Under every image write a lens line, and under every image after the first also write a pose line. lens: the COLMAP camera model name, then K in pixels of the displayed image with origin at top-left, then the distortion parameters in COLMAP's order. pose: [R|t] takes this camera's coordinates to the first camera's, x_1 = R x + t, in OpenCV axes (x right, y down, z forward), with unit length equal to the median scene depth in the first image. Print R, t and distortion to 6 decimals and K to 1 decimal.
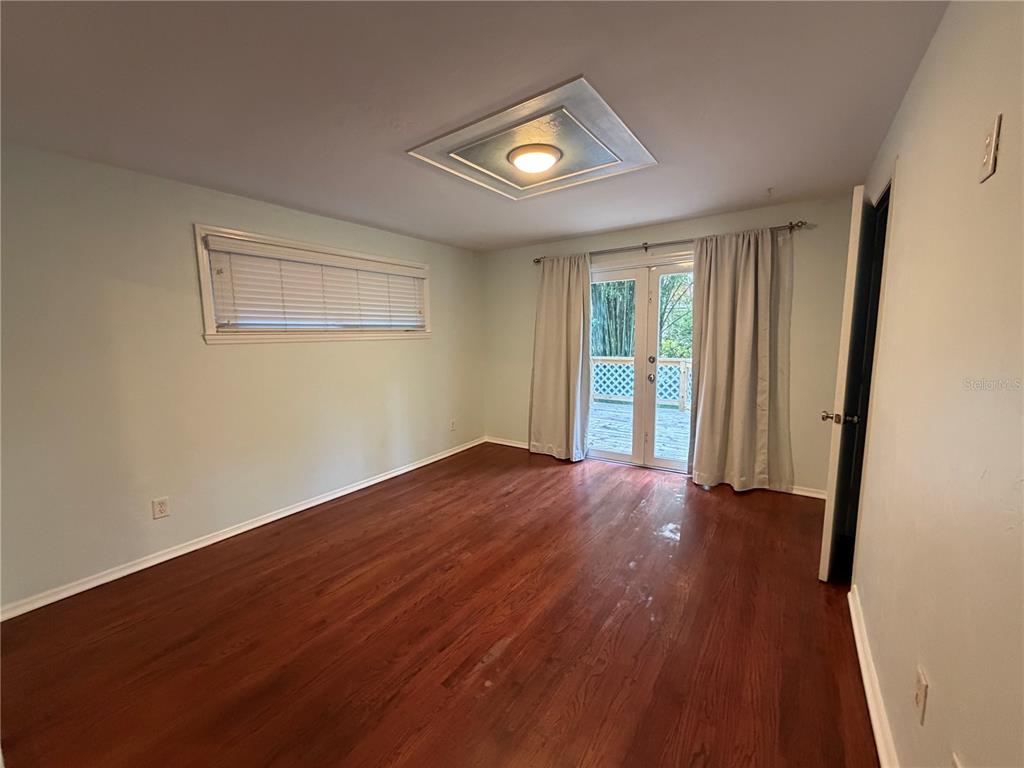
lens RADIAL K [[406.5, 0, 508.5], [0, 406.5, 385.8], [0, 0, 1]] dist [0.000390, -0.000886]
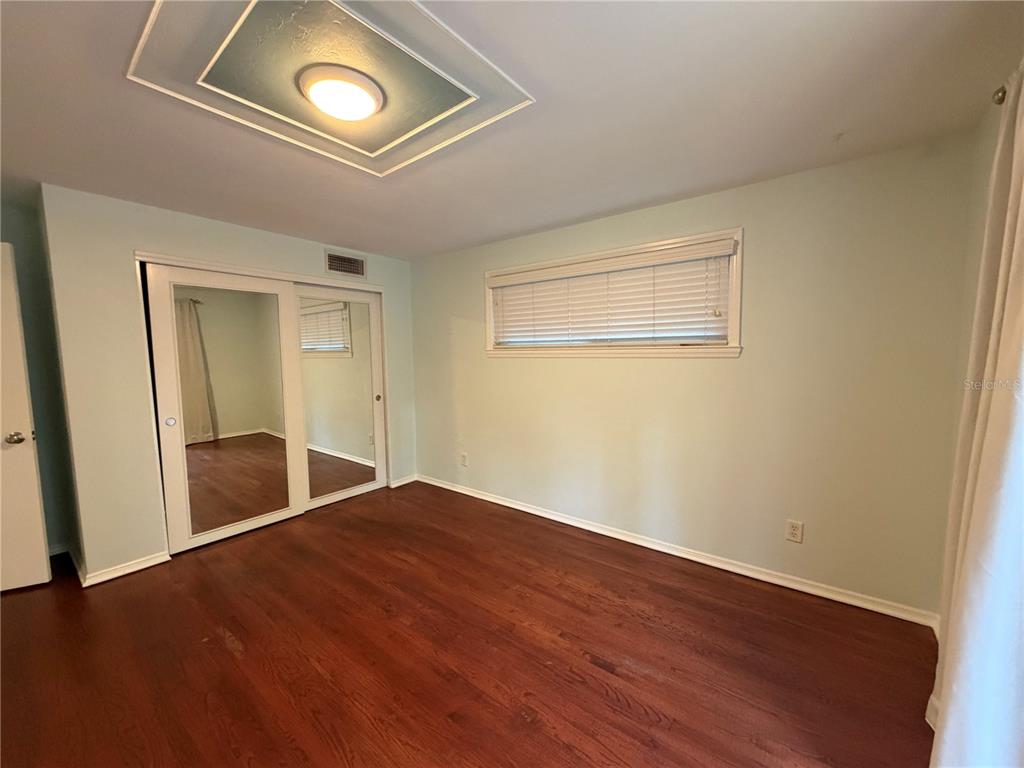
lens RADIAL K [[406.5, 0, 508.8], [0, 406.5, 385.7], [0, 0, 1]] dist [0.000390, -0.000886]
pose [[-0.058818, 0.105705, -0.992656, 0.509875], [-0.113686, 0.987199, 0.111861, -0.135741], [0.991774, 0.119430, -0.046048, 0.918952]]
